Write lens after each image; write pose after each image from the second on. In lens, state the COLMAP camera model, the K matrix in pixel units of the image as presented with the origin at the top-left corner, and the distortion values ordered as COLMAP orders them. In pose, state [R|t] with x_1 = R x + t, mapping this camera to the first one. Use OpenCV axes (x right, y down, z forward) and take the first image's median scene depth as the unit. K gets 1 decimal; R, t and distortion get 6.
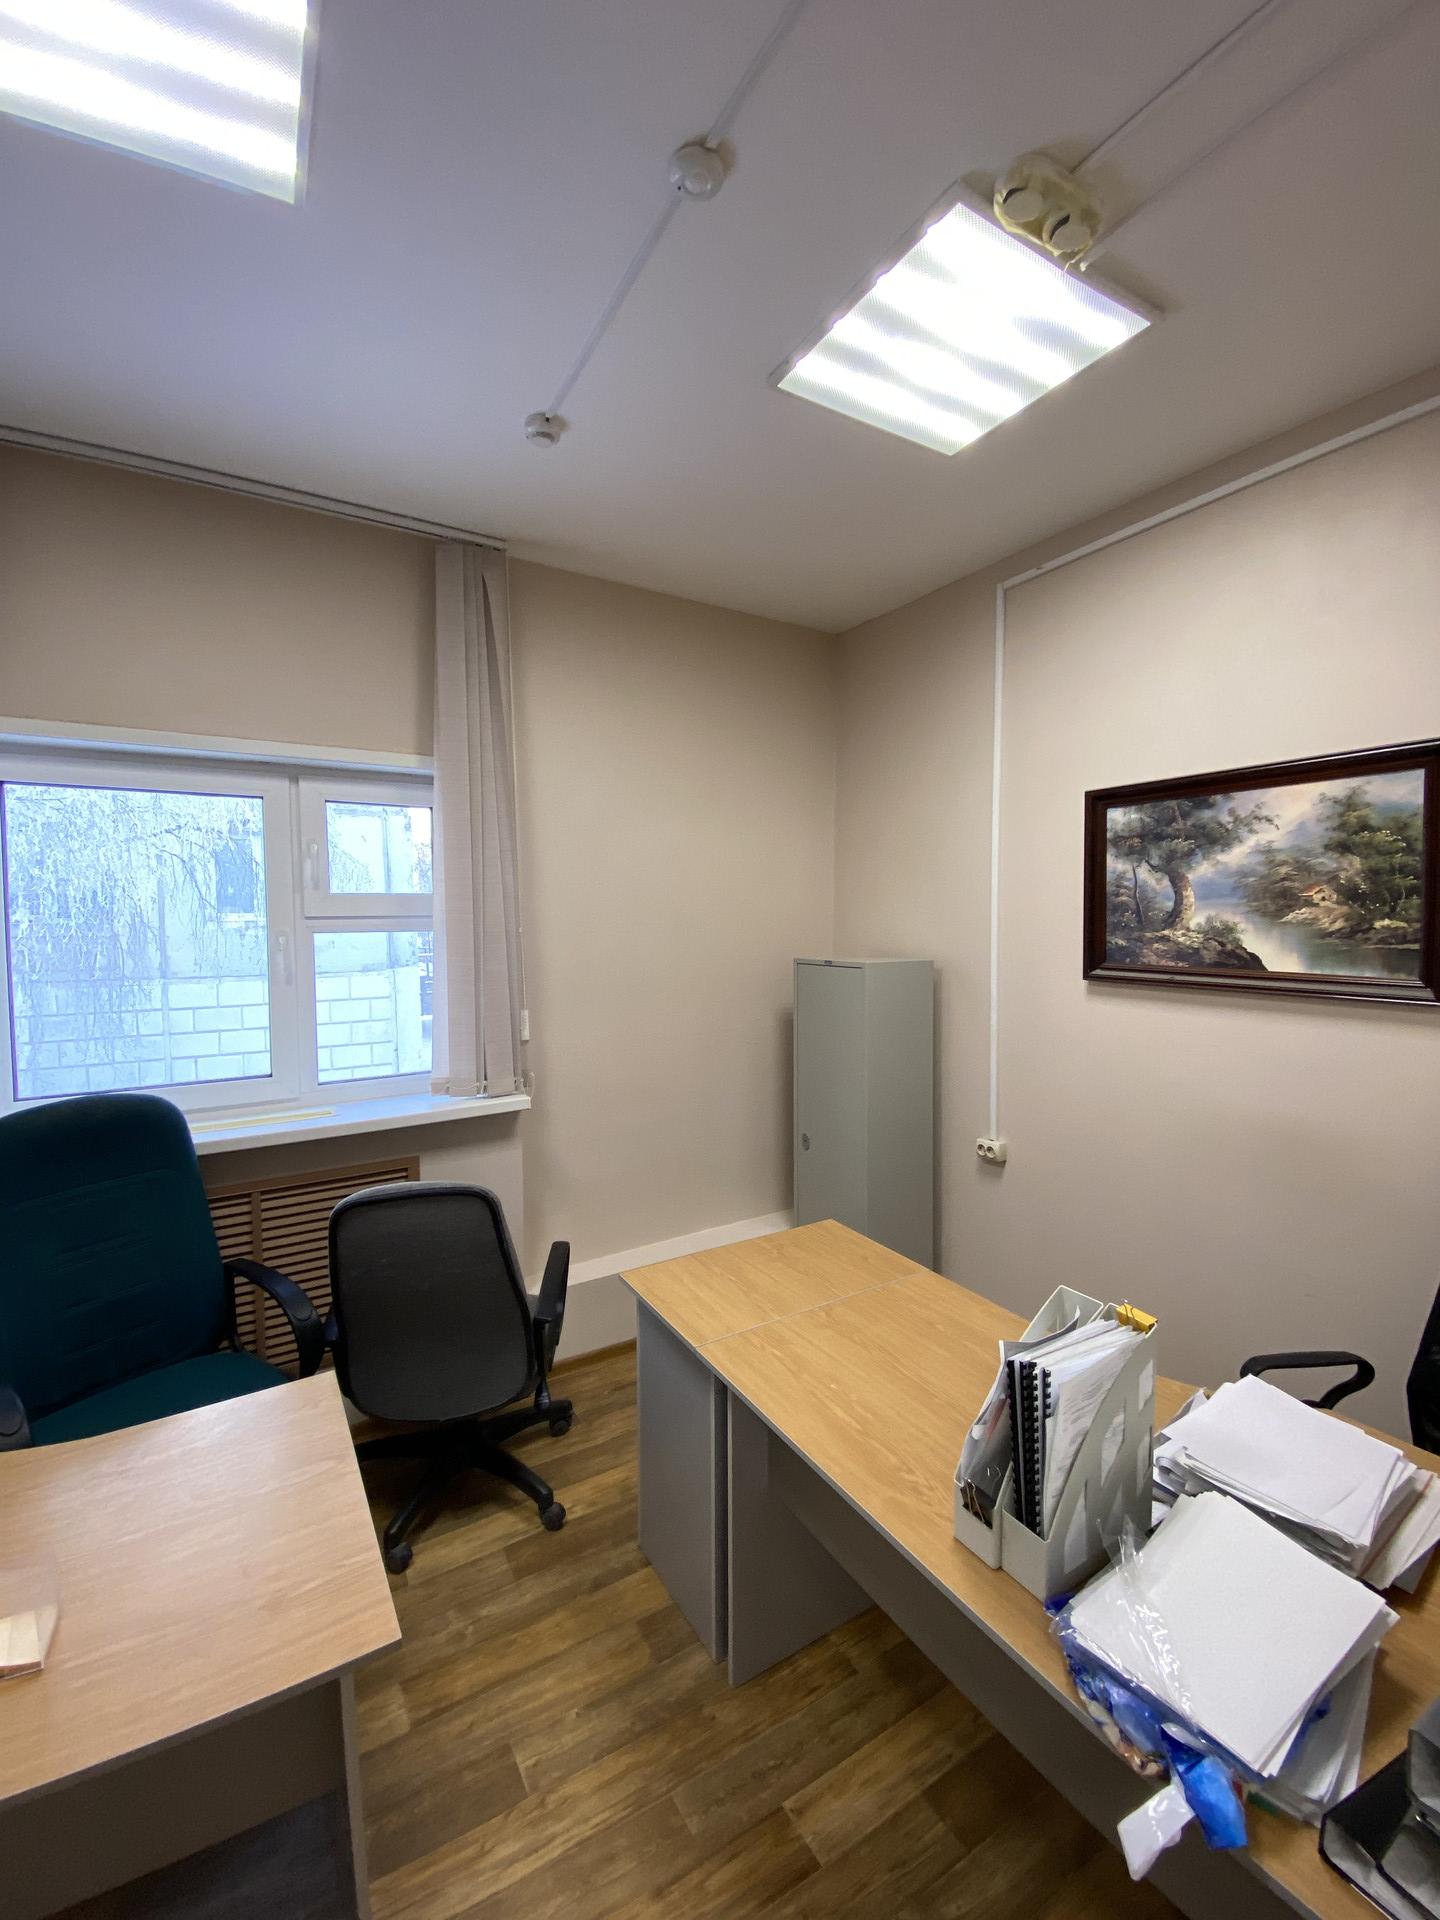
lens RADIAL K [[773.4, 0, 723.0], [0, 773.4, 956.8], [0, 0, 1]] dist [0.019113, -0.019072]
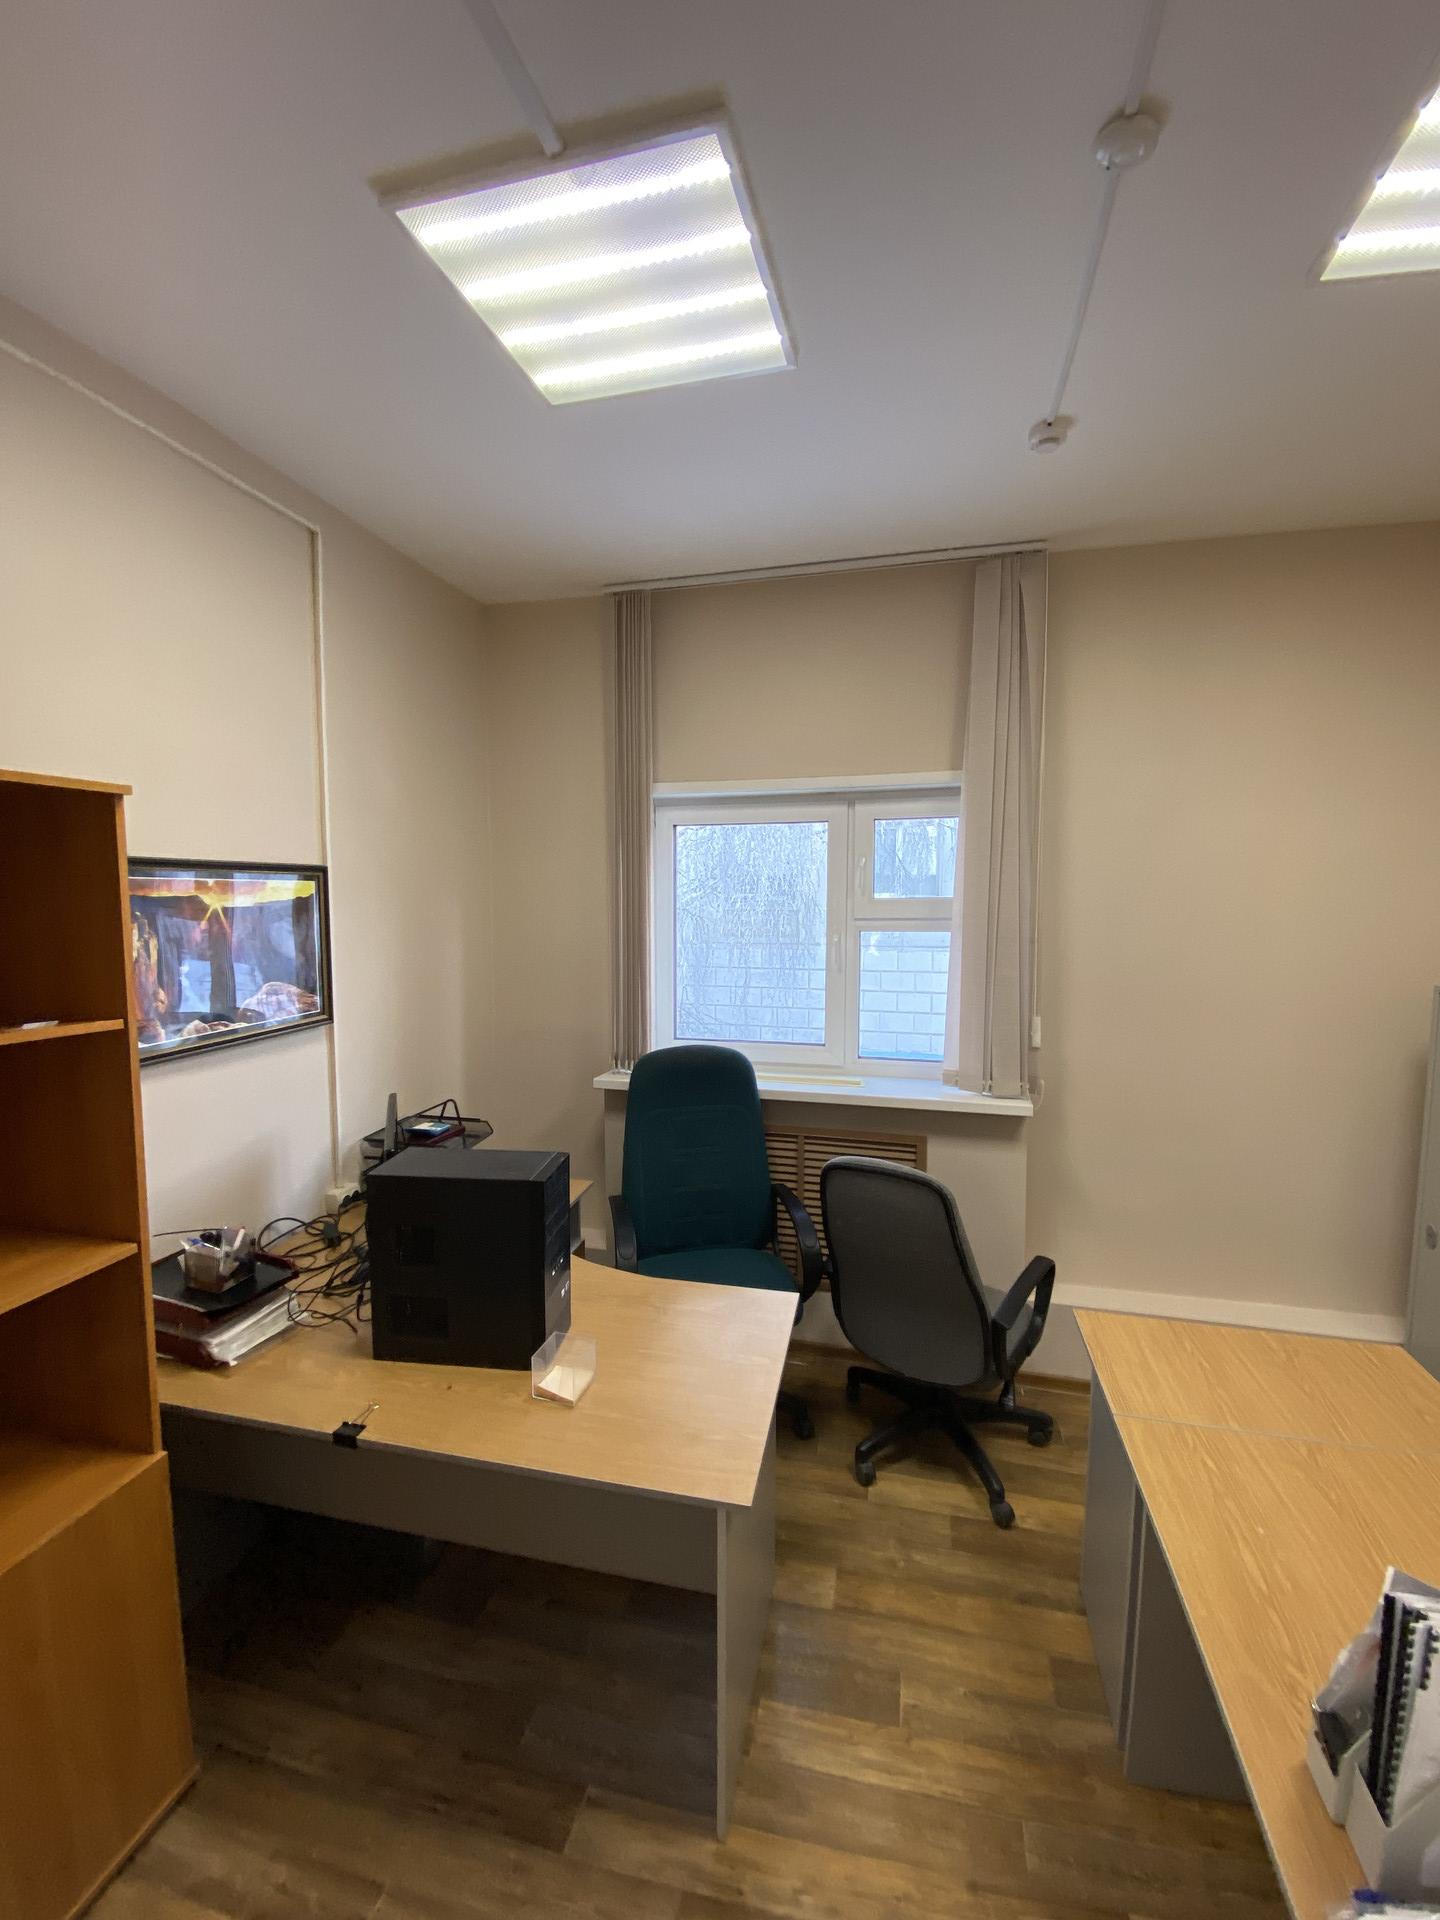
lens RADIAL K [[782.8, 0, 746.4], [0, 782.8, 959.4], [0, 0, 1]] dist [0.015129, -0.019164]
pose [[0.723702, 0.074769, -0.686050, 0.205833], [-0.050554, 0.997186, 0.055349, -0.053807], [0.688258, -0.005374, 0.725446, 0.020904]]
